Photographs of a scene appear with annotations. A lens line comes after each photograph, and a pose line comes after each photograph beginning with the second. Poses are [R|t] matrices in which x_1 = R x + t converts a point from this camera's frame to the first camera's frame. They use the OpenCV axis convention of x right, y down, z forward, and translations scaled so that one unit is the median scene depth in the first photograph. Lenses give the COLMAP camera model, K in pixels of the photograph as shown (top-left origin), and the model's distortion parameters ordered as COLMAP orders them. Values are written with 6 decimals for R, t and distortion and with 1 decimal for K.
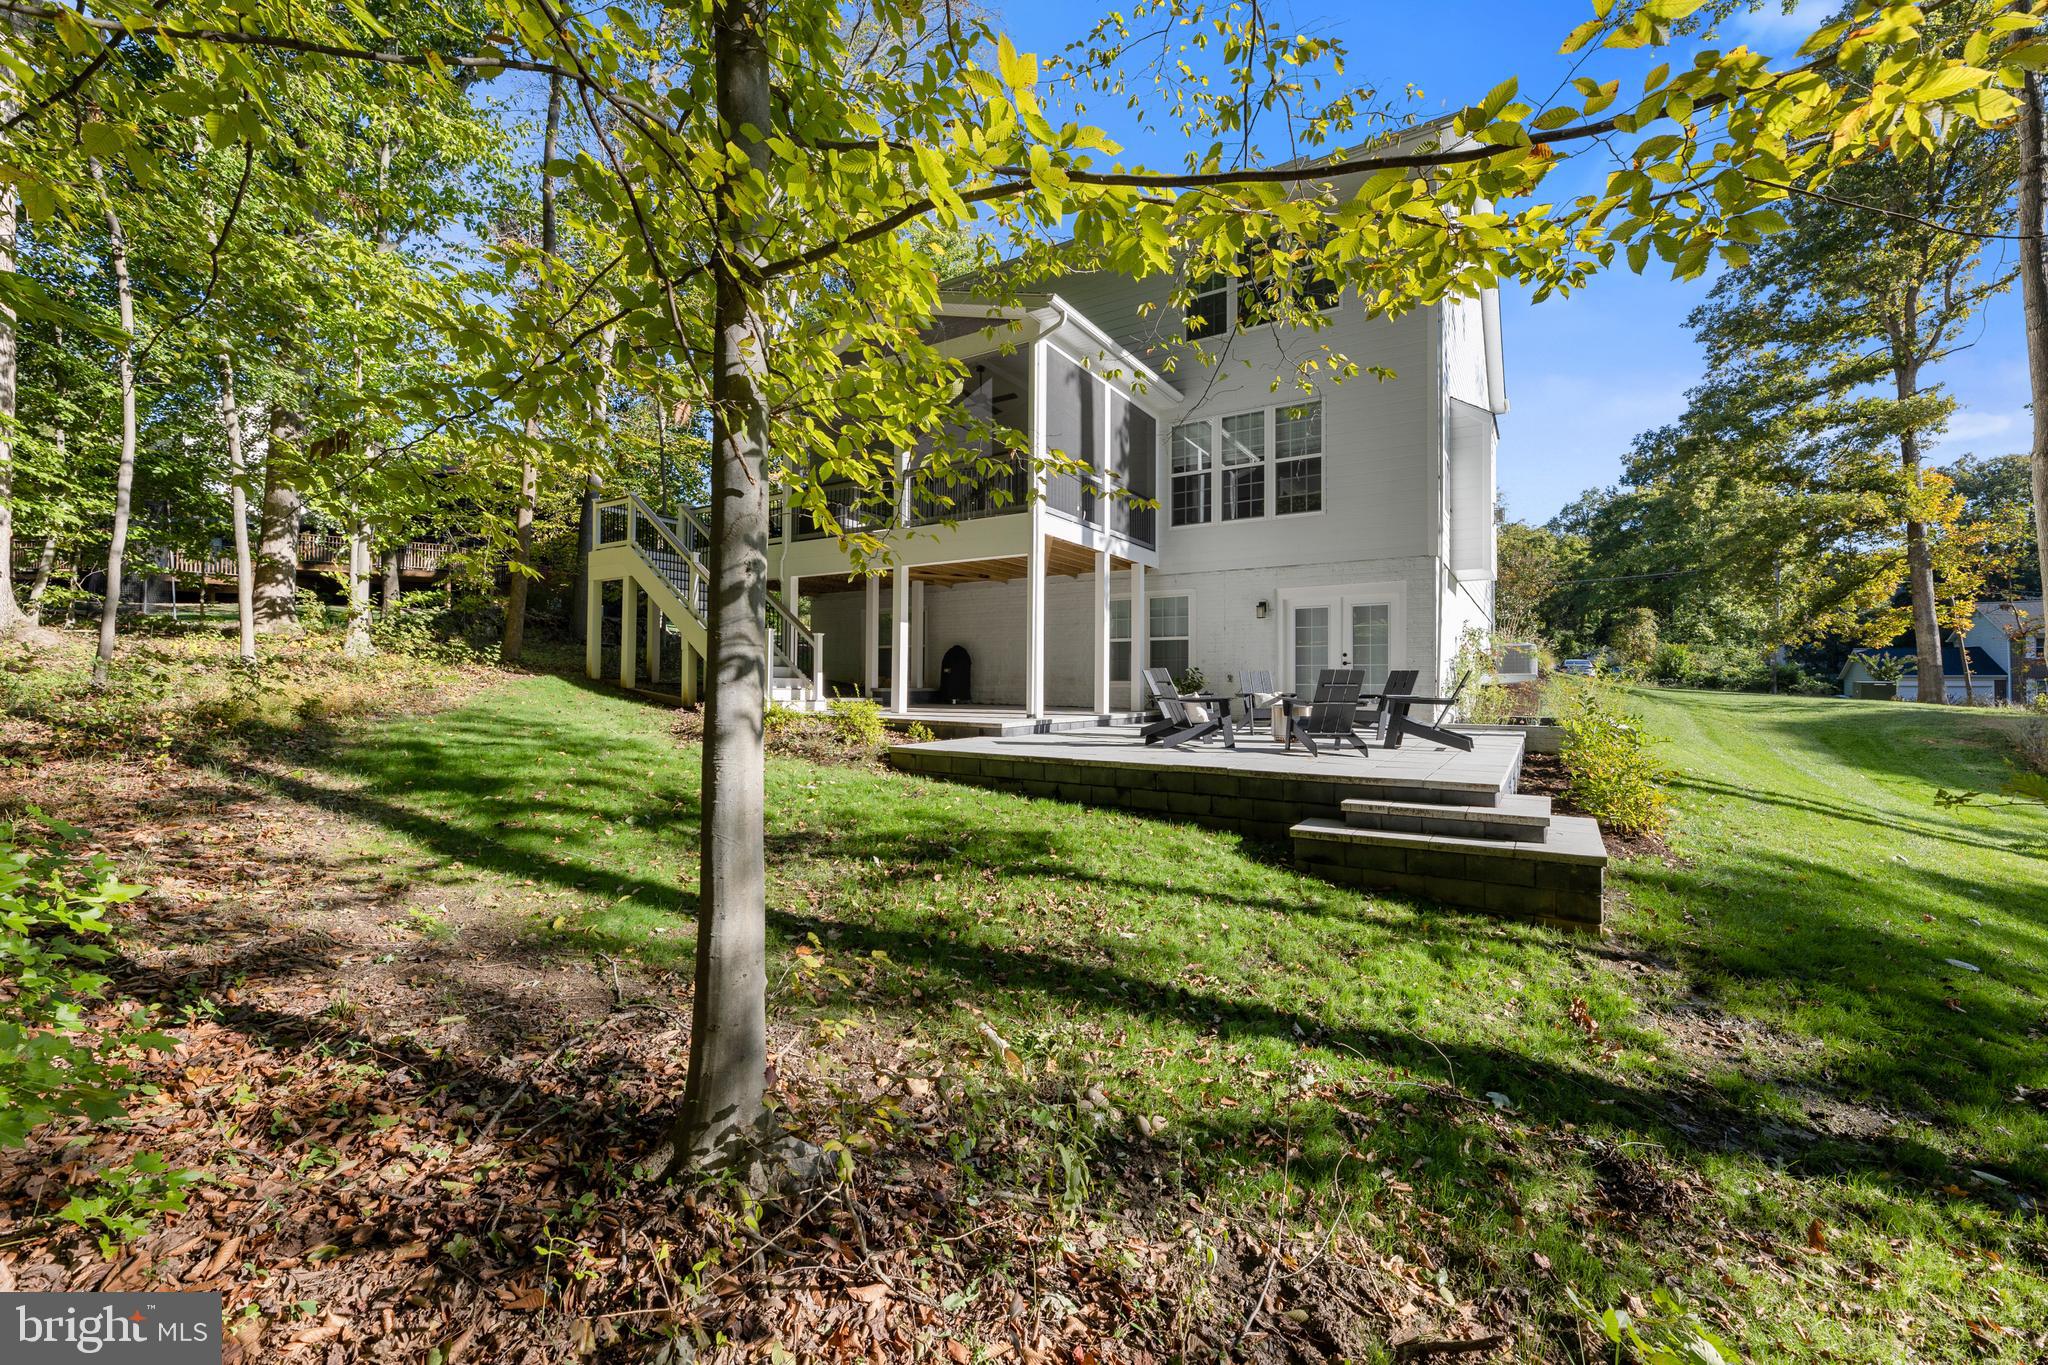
lens RADIAL K [[837.5, 0, 1024.0], [0, 837.5, 682.5], [0, 0, 1]] dist [-0.000557, -0.000011]
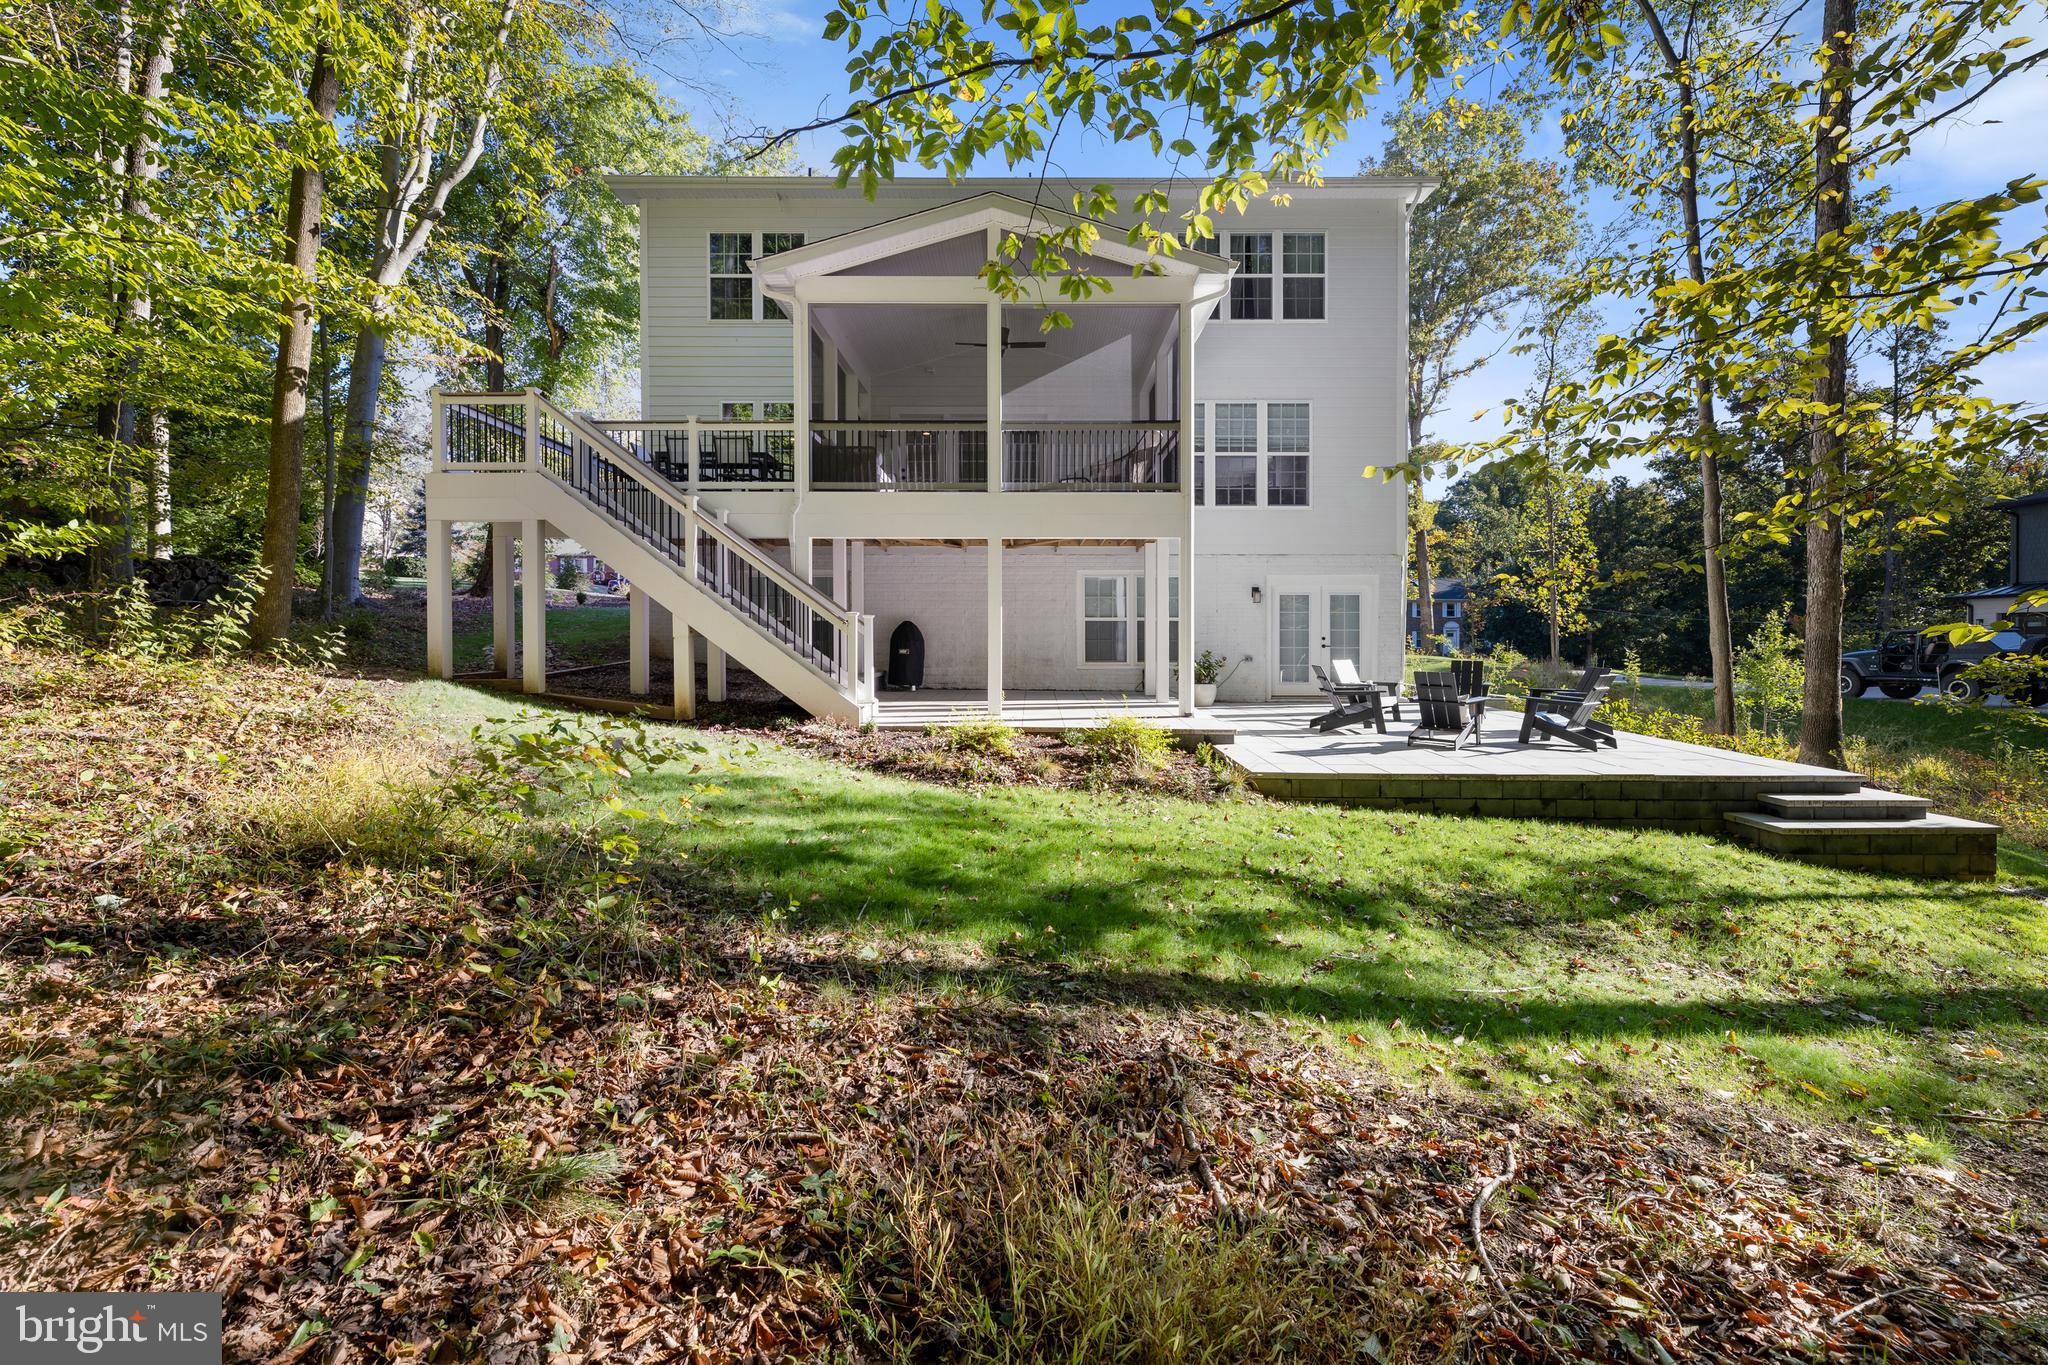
lens RADIAL K [[846.6, 0, 1025.0], [0, 846.6, 645.3], [0, 0, 1]] dist [0.002614, 0.000182]
pose [[0.844591, -0.015779, 0.535179, -0.528988], [0.005768, 0.999776, 0.020374, -0.047360], [-0.535380, -0.014121, 0.844493, 0.262079]]
